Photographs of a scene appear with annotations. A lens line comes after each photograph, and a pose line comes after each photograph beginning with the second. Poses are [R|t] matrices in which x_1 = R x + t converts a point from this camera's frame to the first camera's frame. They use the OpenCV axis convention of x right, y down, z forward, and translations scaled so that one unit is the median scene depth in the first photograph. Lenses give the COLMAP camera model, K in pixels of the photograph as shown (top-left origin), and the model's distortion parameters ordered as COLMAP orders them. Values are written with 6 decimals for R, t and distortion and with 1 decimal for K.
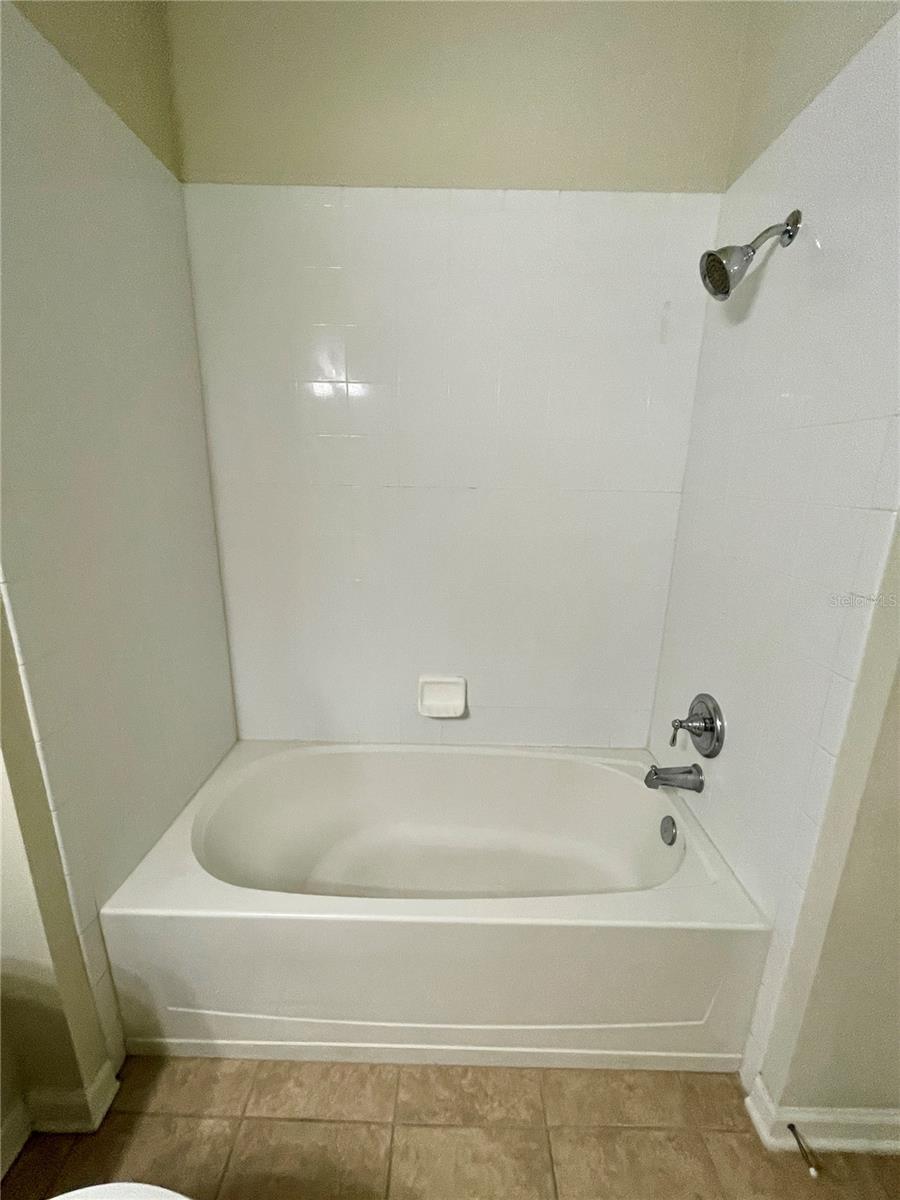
lens RADIAL K [[483.1, 0, 452.2], [0, 483.1, 599.3], [0, 0, 1]] dist [-0.009015, 0.005080]
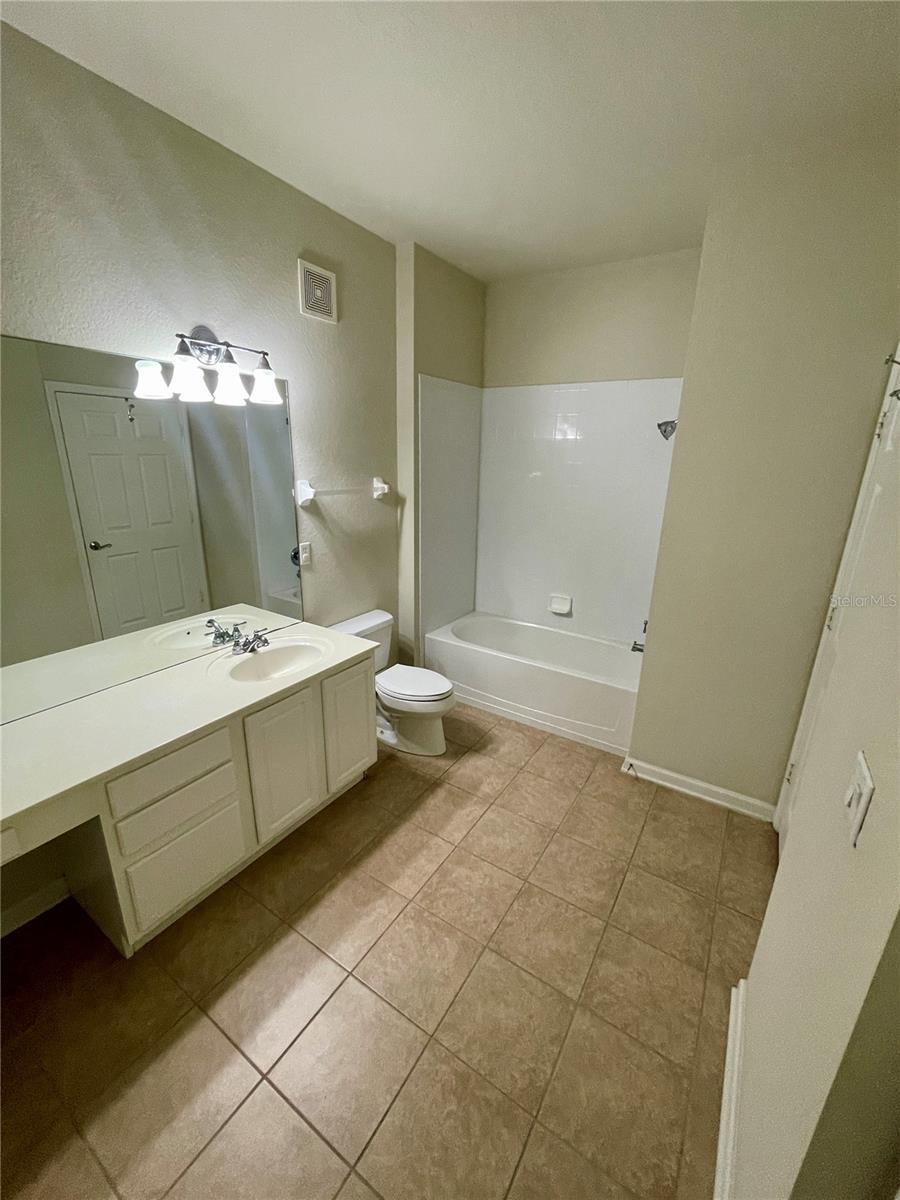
lens RADIAL K [[483.1, 0, 452.2], [0, 483.1, 599.3], [0, 0, 1]] dist [-0.009015, 0.005080]
pose [[0.844813, 0.148543, -0.514029, 1.025045], [-0.137332, 0.988706, 0.060009, 0.177666], [0.517137, 0.019896, 0.855671, -1.637279]]
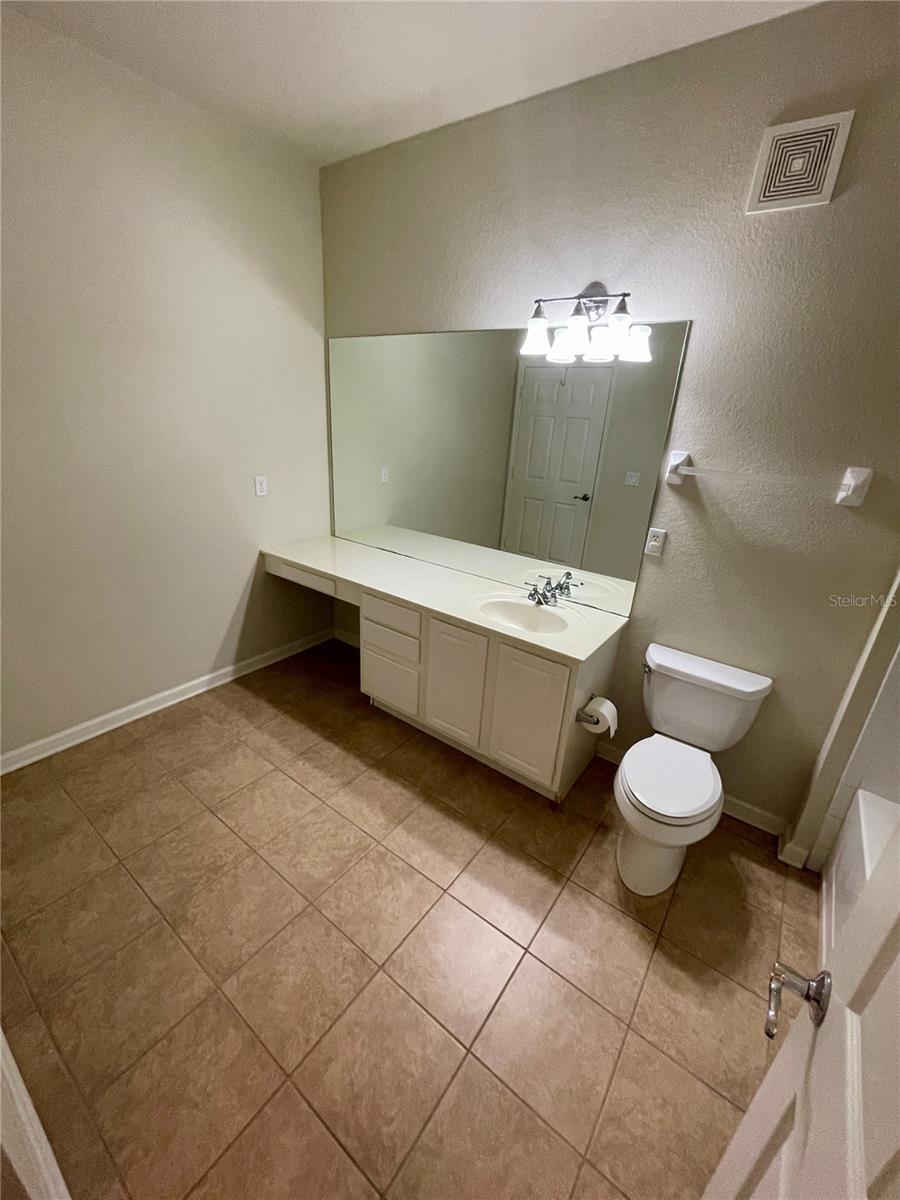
lens RADIAL K [[483.1, 0, 452.2], [0, 483.1, 599.3], [0, 0, 1]] dist [-0.009015, 0.005080]
pose [[-0.582178, 0.240311, -0.776737, 1.175950], [-0.277585, 0.839177, 0.467684, -0.279297], [0.764209, 0.487885, -0.421844, 0.295809]]
